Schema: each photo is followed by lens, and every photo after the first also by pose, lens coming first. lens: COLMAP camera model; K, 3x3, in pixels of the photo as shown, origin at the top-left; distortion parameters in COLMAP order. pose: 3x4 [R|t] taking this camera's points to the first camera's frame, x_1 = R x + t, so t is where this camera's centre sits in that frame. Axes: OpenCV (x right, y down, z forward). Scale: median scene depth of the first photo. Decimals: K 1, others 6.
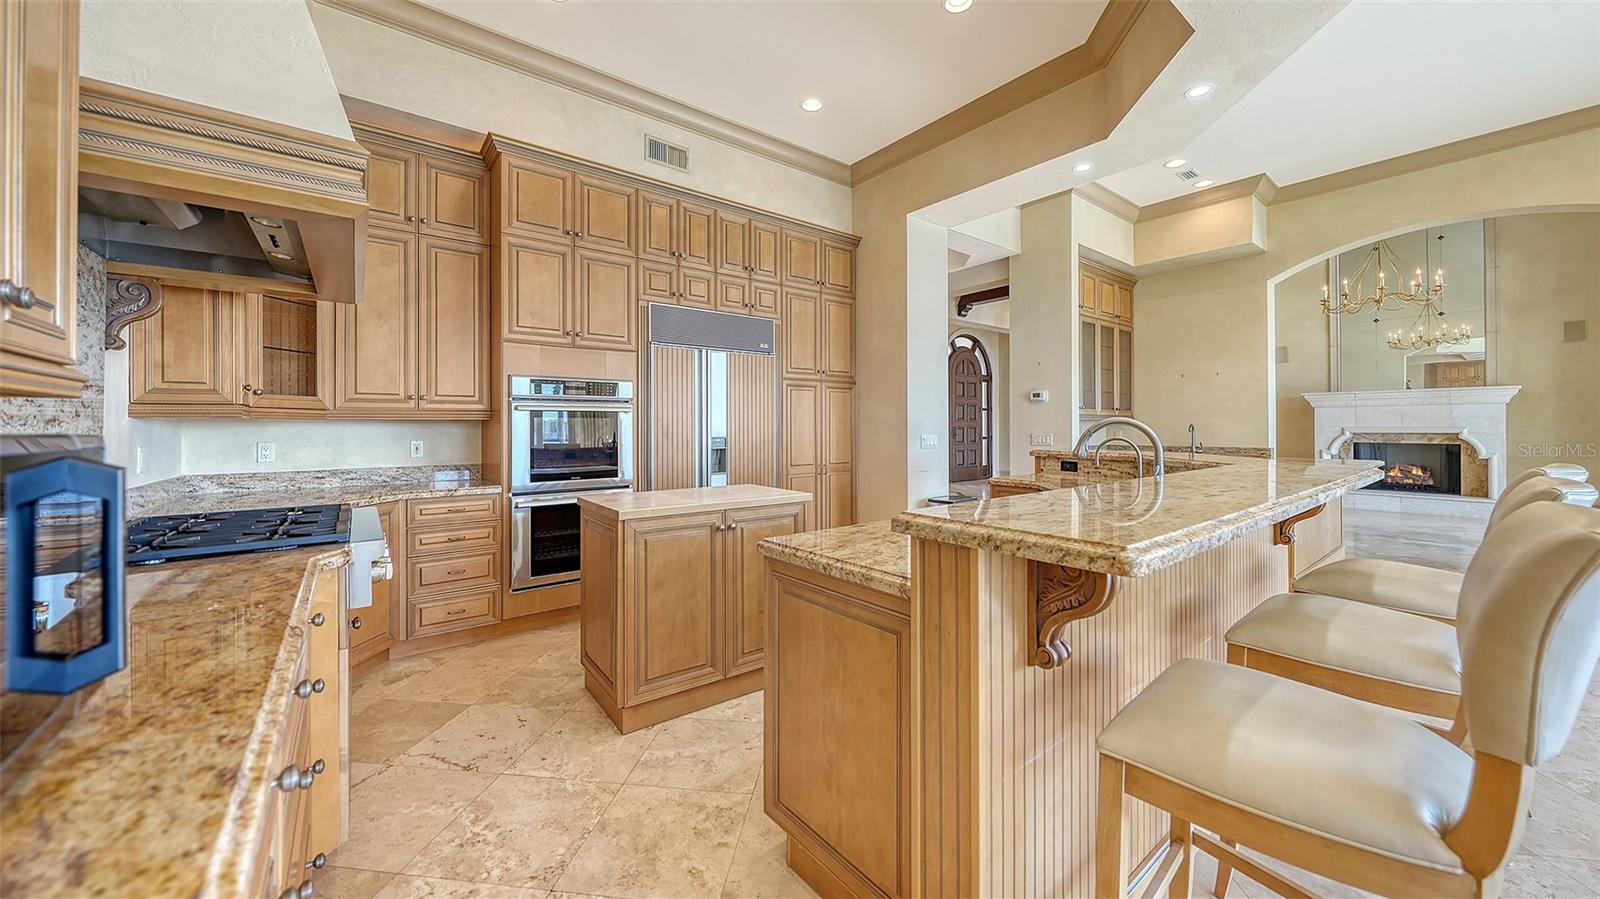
lens RADIAL K [[552.8, 0, 791.2], [0, 552.8, 434.7], [0, 0, 1]] dist [-0.000972, 0.000260]
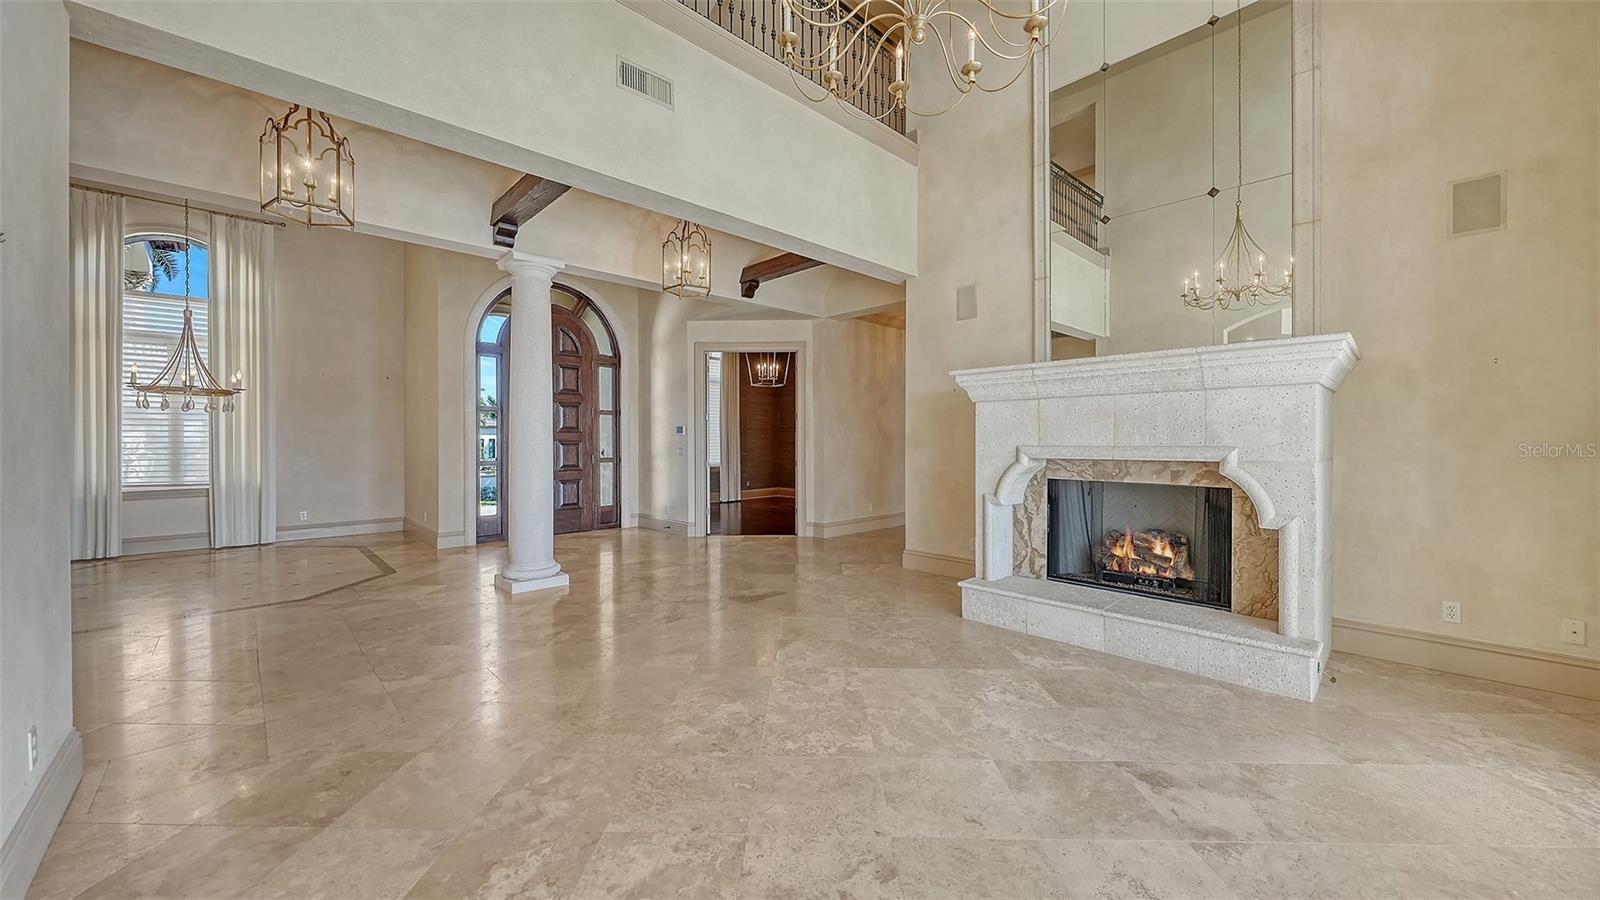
lens RADIAL K [[579.7, 0, 805.5], [0, 579.7, 450.9], [0, 0, 1]] dist [-0.002166, -0.000147]
pose [[0.994572, 0.013732, 0.103137, 0.801603], [-0.012792, 0.999870, -0.009766, -0.002782], [-0.103257, 0.008394, 0.994619, 0.569650]]
